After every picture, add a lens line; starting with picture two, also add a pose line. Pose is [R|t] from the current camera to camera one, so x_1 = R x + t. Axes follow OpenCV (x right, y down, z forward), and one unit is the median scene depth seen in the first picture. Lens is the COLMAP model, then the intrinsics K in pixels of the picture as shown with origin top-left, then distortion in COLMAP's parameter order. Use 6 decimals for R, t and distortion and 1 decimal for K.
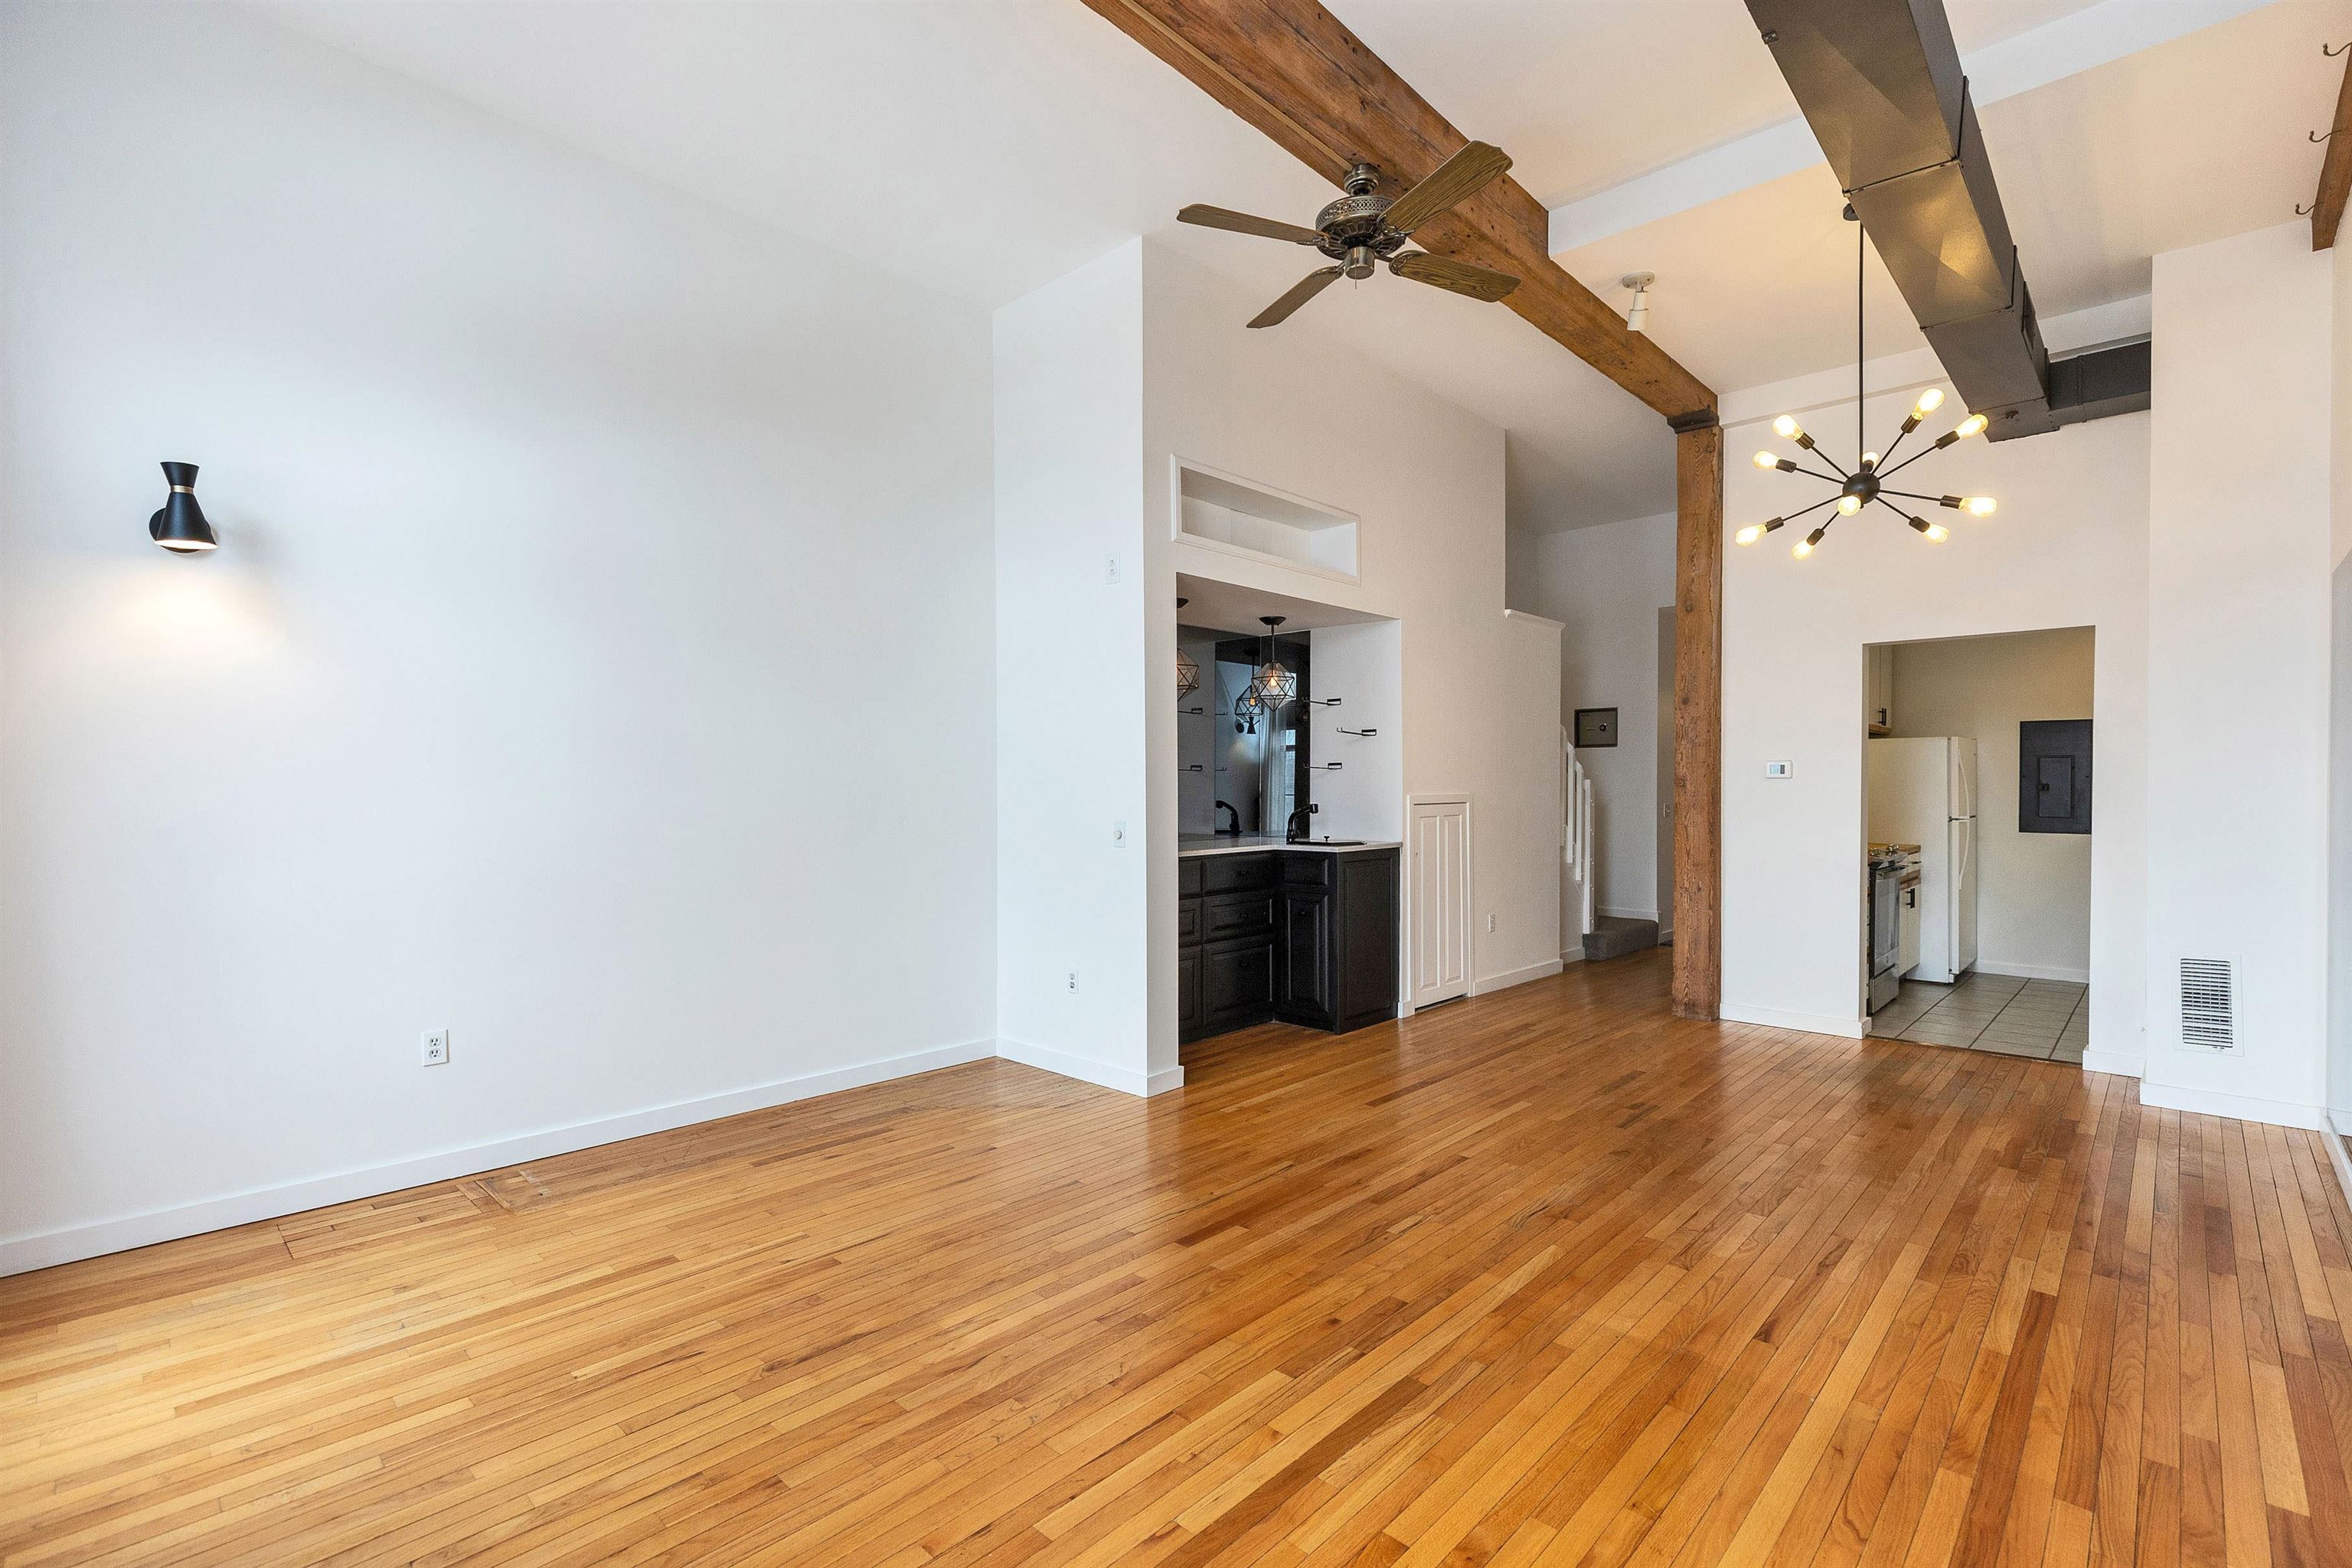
lens RADIAL K [[1053.6, 0, 1175.4], [0, 1053.6, 792.0], [0, 0, 1]] dist [0.004625, -0.000207]
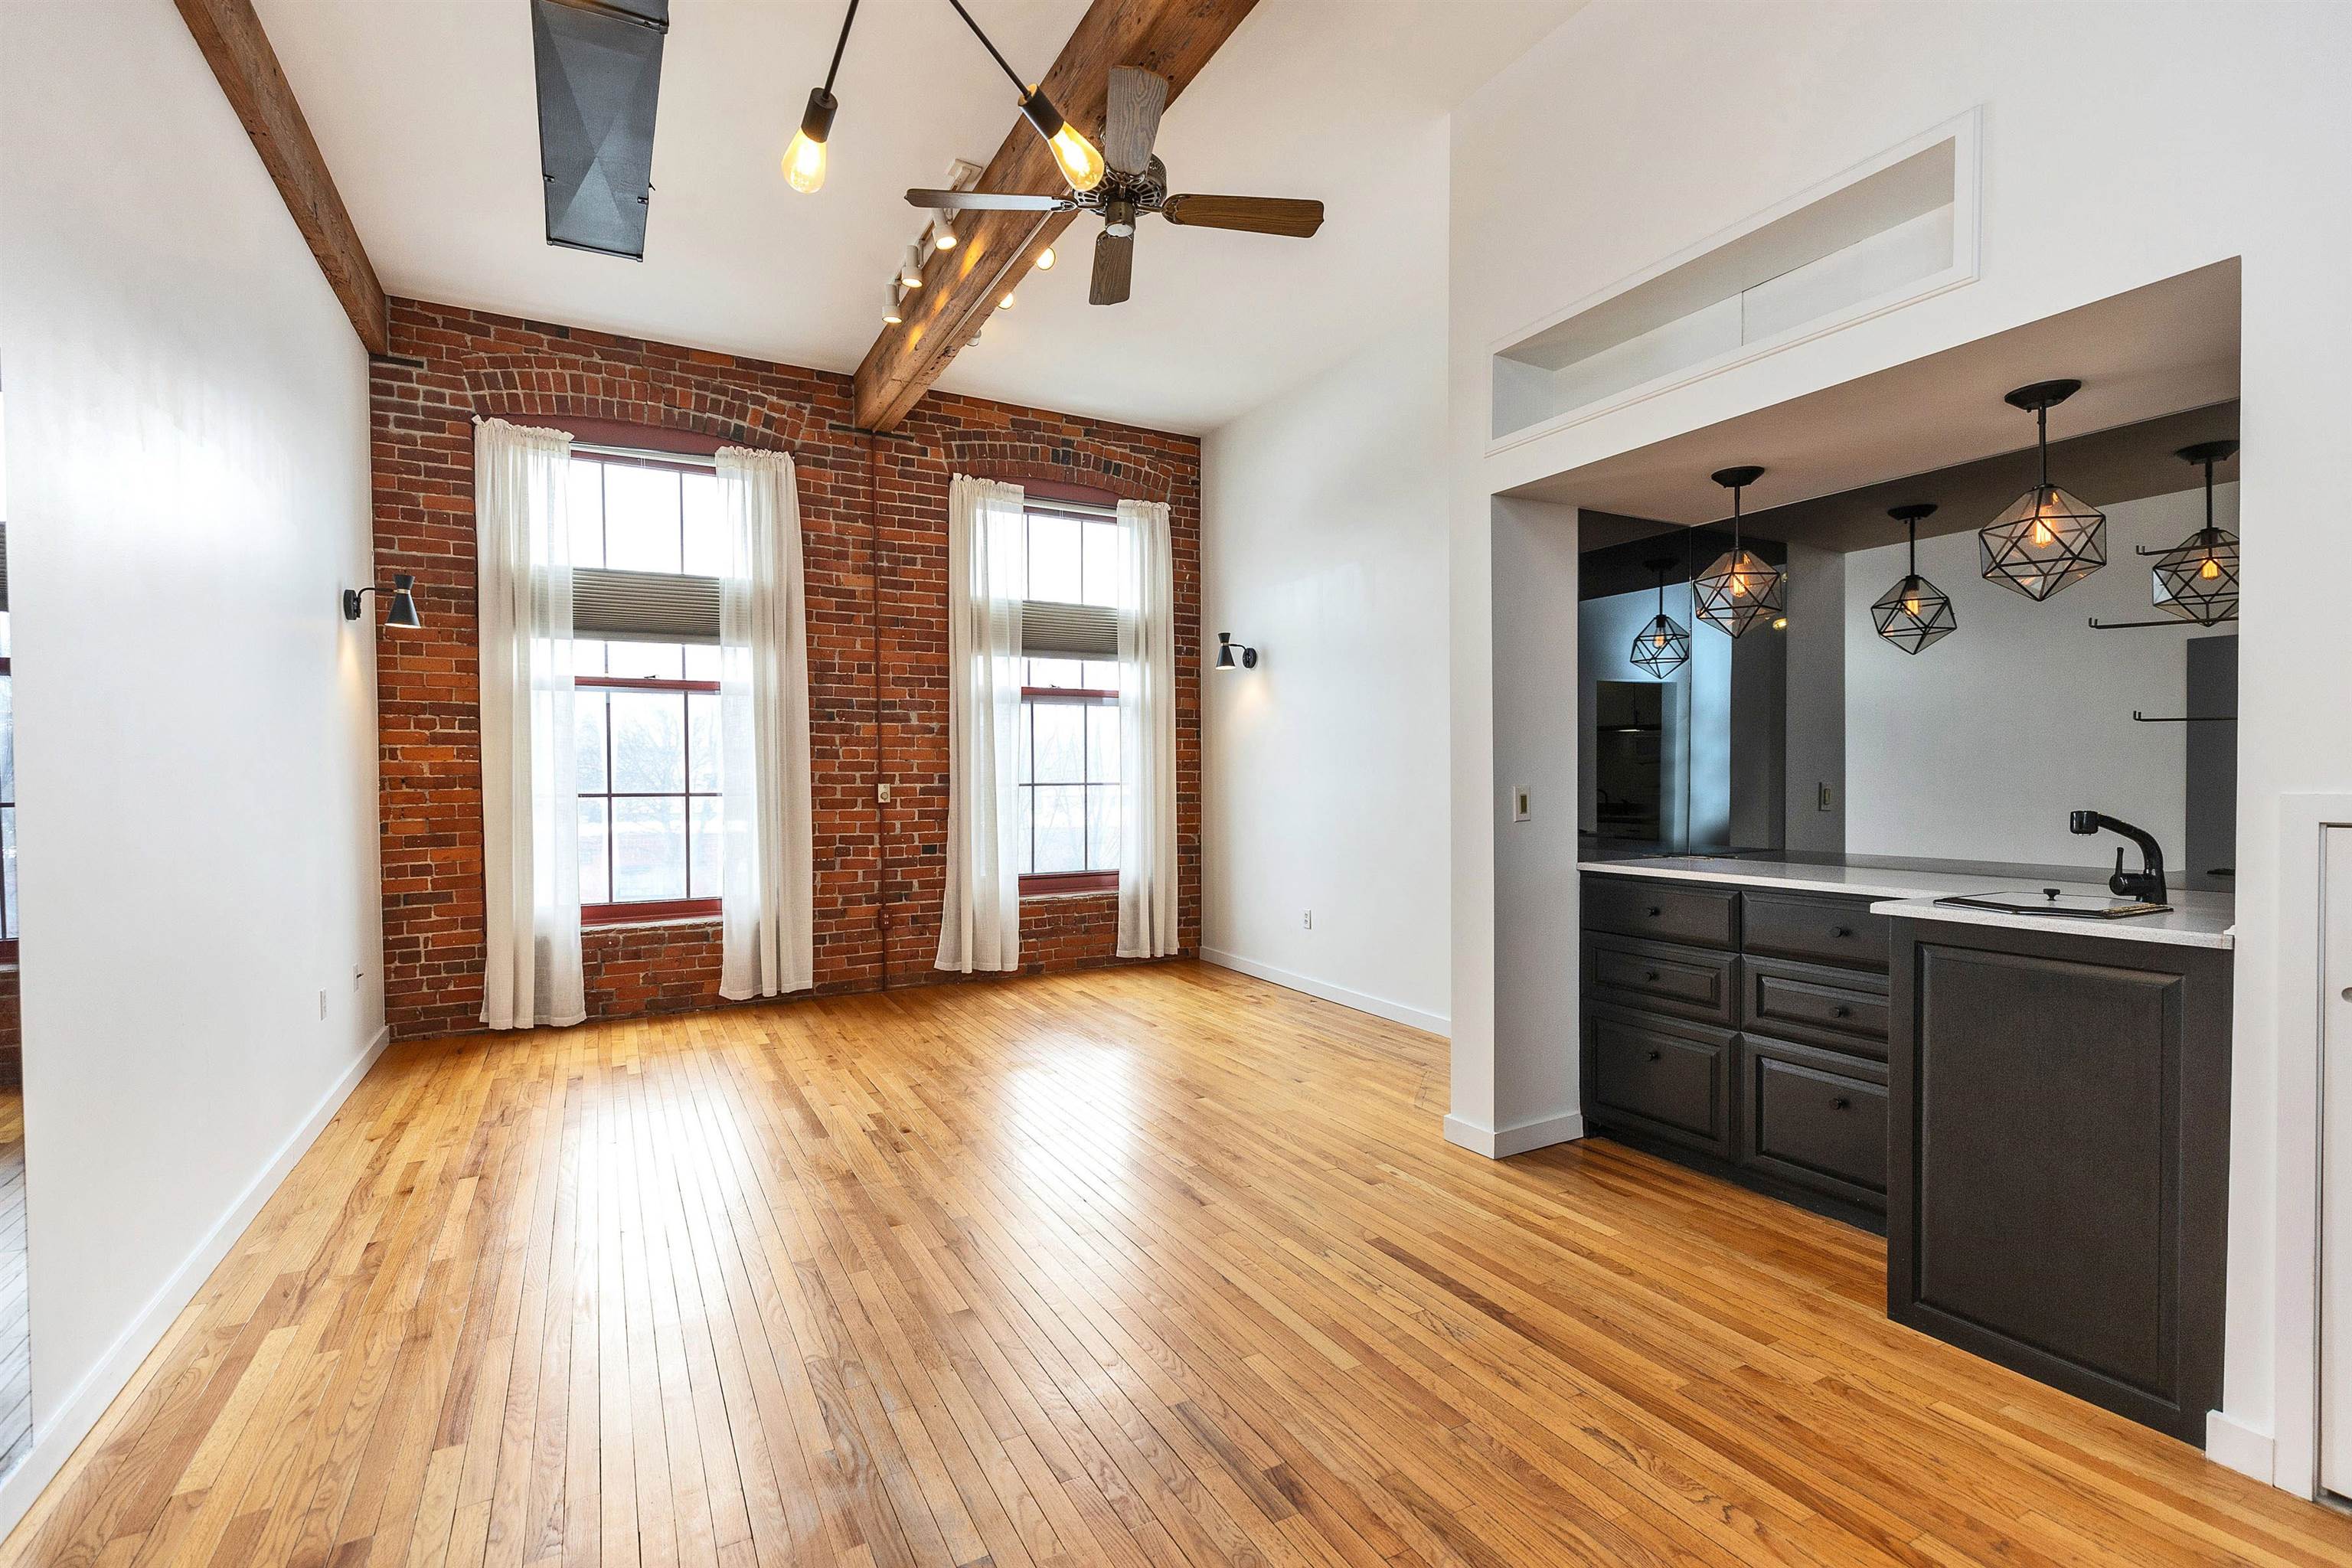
lens RADIAL K [[1053.6, 0, 1179.8], [0, 1053.6, 795.3], [0, 0, 1]] dist [0.004625, -0.000207]
pose [[-0.300595, 0.018498, -0.953573, 0.957799], [-0.001673, 0.999800, 0.019922, -0.003273], [0.953750, 0.007584, -0.300504, 1.197494]]
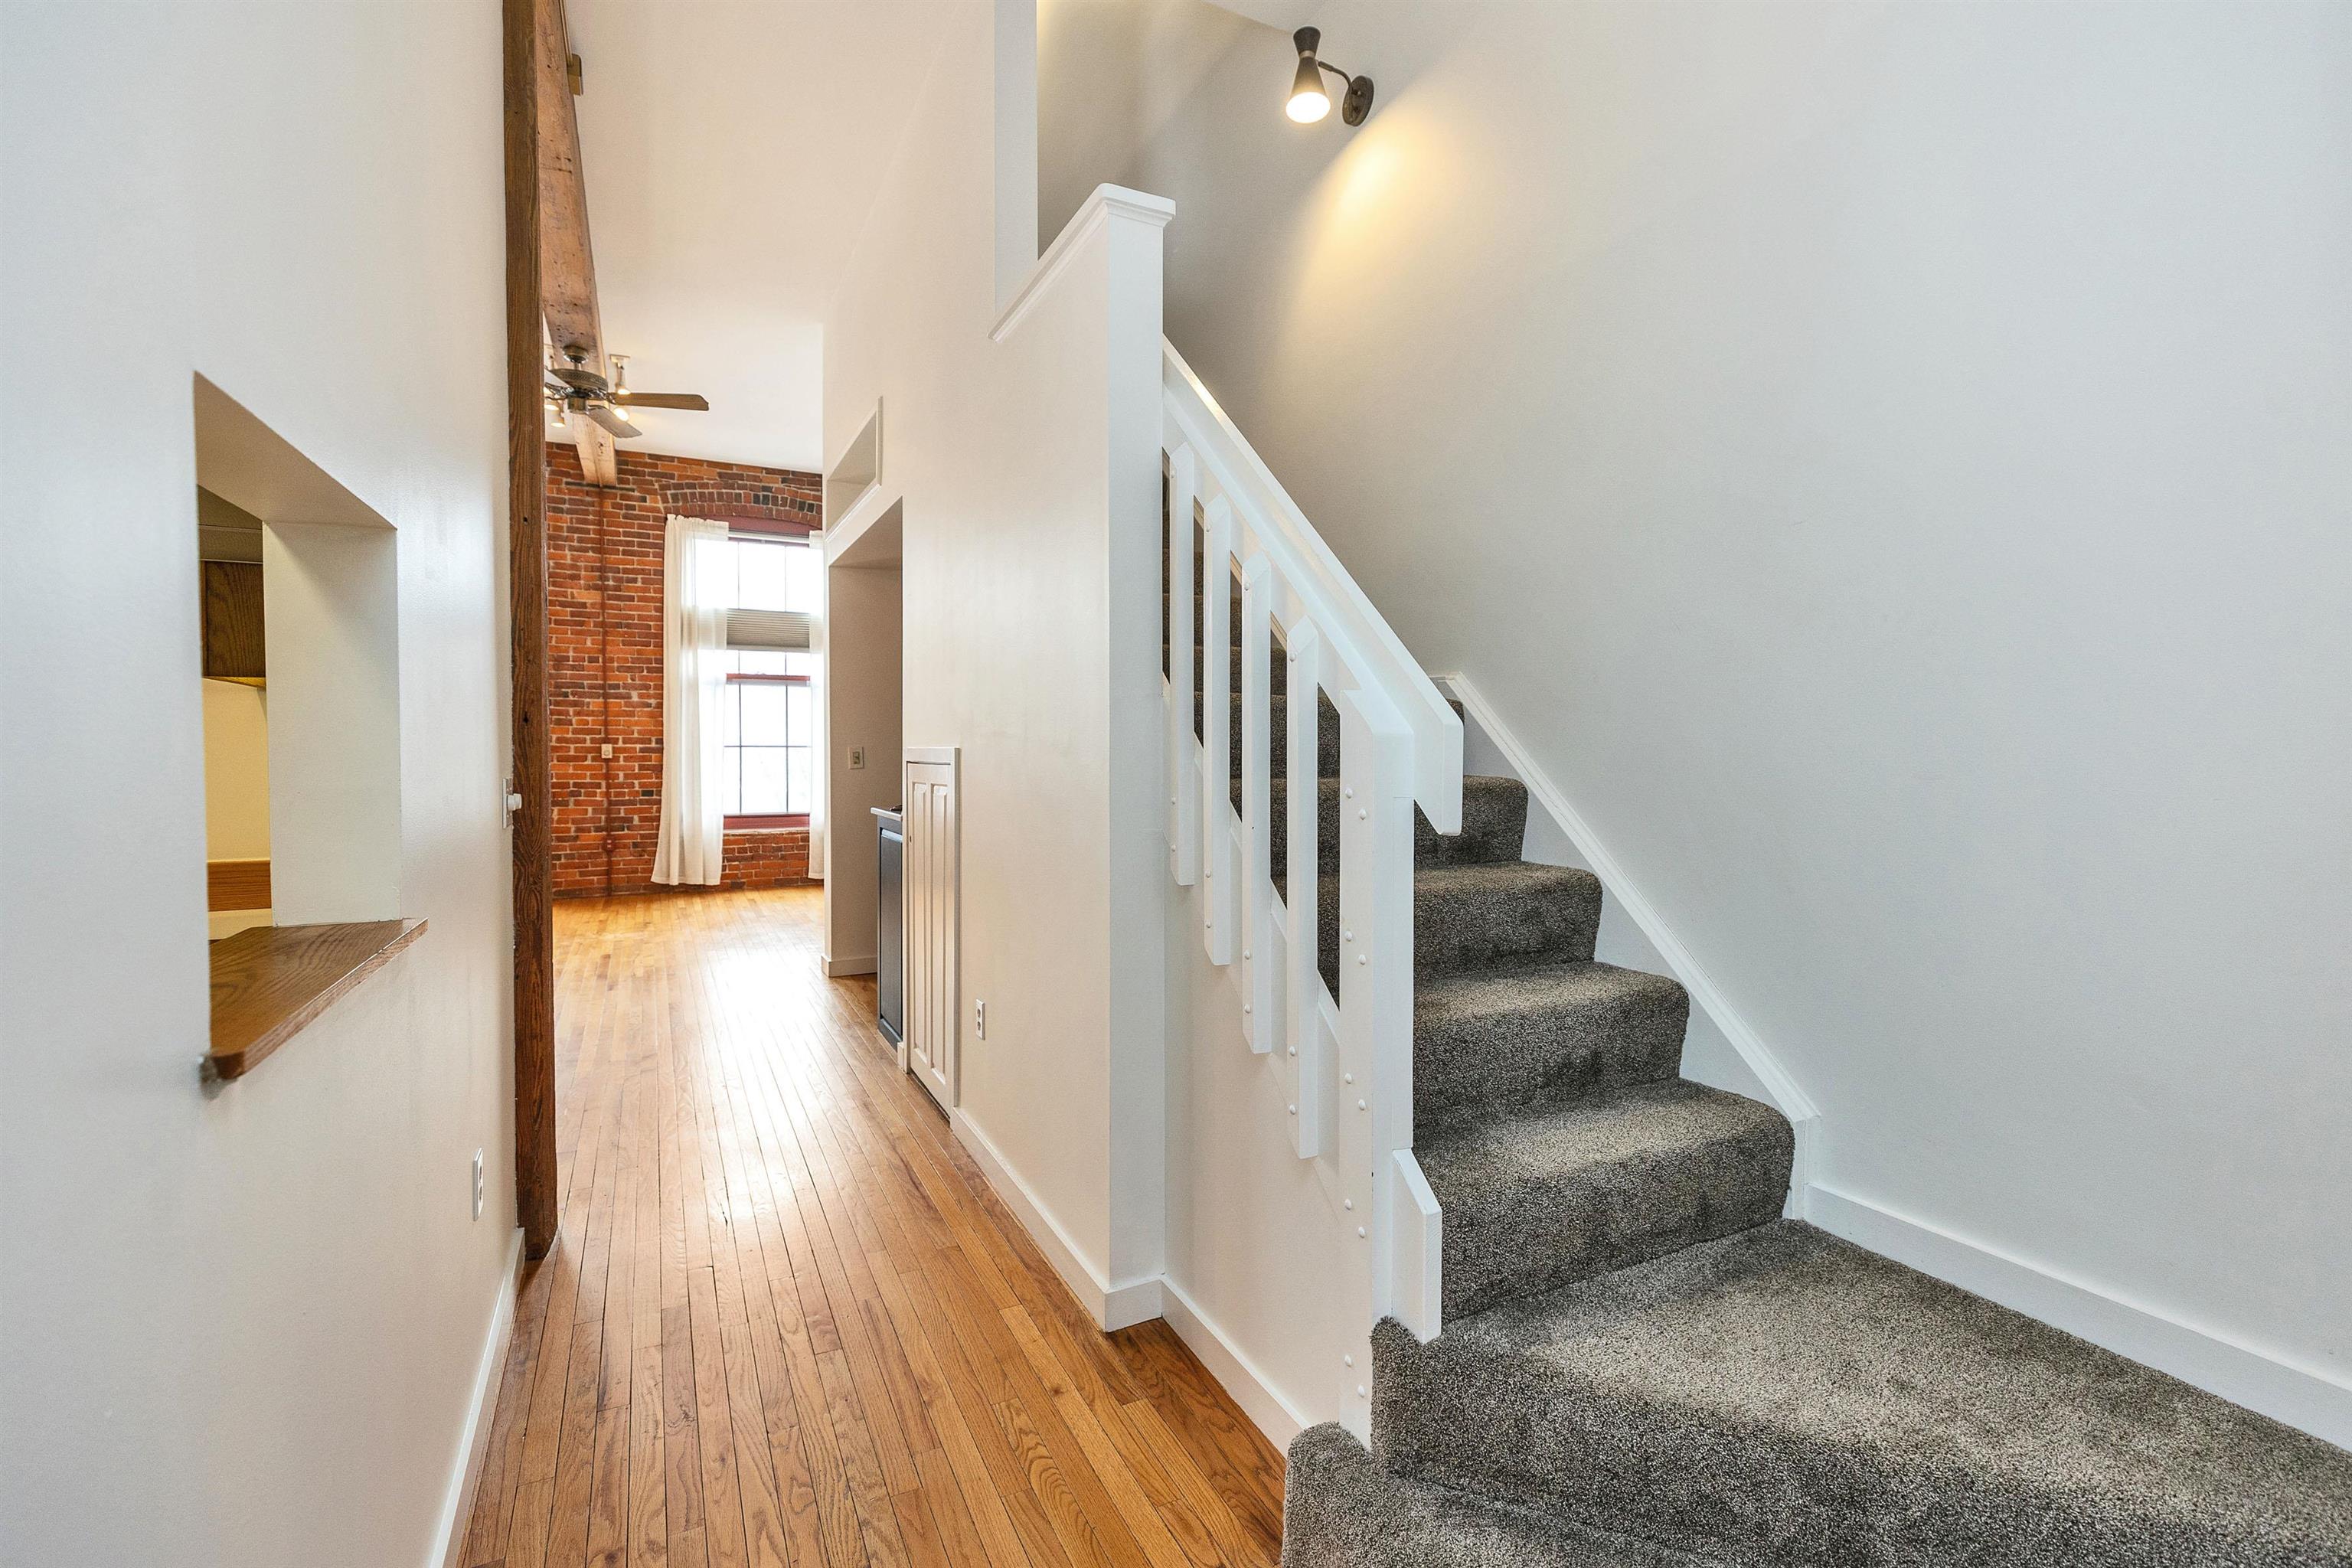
lens RADIAL K [[1053.6, 0, 1179.3], [0, 1053.6, 768.4], [0, 0, 1]] dist [0.004625, -0.000207]
pose [[-0.337575, 0.019122, -0.941104, 1.223207], [-0.011422, 0.999637, 0.024409, -0.005064], [0.941229, 0.018989, -0.337234, 2.138627]]
